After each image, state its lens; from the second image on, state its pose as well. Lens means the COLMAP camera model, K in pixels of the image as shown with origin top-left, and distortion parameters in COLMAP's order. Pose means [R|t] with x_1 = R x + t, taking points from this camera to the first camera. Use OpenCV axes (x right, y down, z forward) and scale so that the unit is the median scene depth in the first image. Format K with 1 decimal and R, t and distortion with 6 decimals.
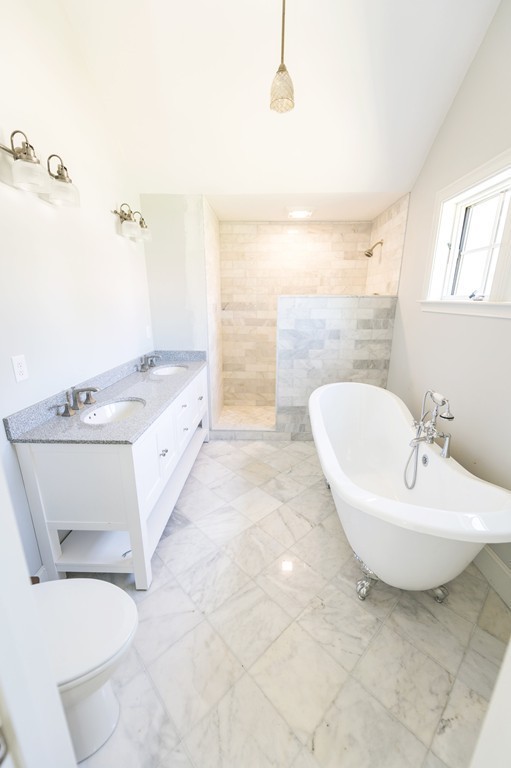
lens RADIAL K [[294.8, 0, 254.6], [0, 294.8, 381.5], [0, 0, 1]] dist [0.010376, -0.000065]
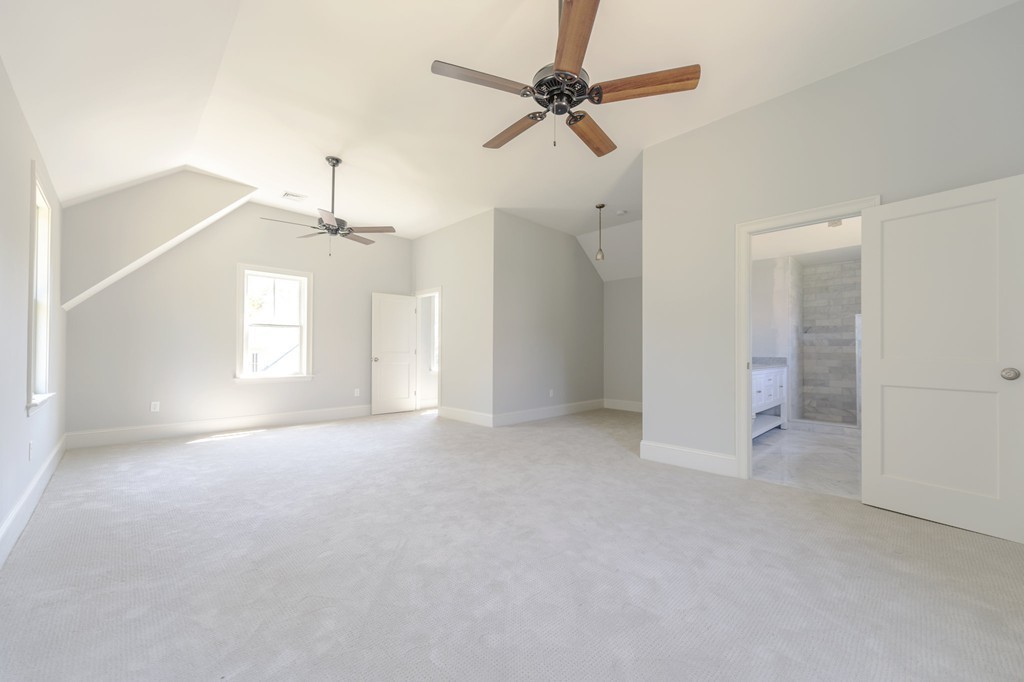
lens RADIAL K [[393.0, 0, 509.0], [0, 393.0, 342.6], [0, 0, 1]] dist [0.010376, -0.000065]
pose [[0.723479, -0.011263, -0.690255, 0.160763], [-0.185728, 0.959827, -0.210329, 0.434601], [0.664894, 0.280368, 0.692322, -1.092041]]
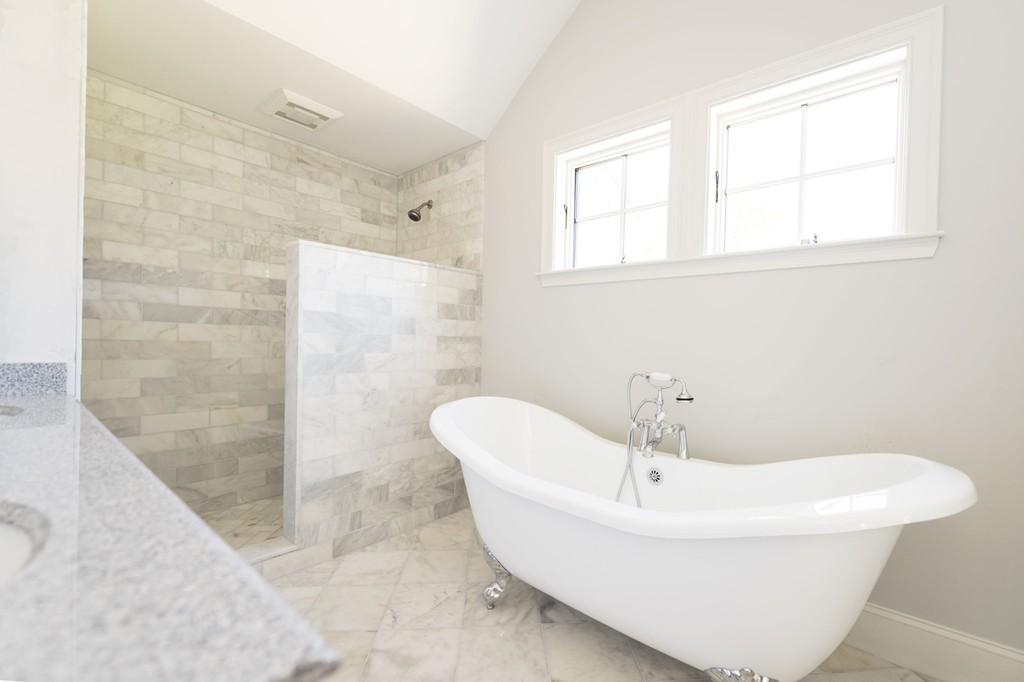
lens RADIAL K [[436.3, 0, 517.3], [0, 436.3, 346.6], [0, 0, 1]] dist [0.015533, -0.000142]
pose [[0.629105, 0.008974, 0.777269, -0.223080], [0.181486, 0.970602, -0.158097, 0.044889], [-0.755837, 0.240523, 0.608982, 0.311779]]
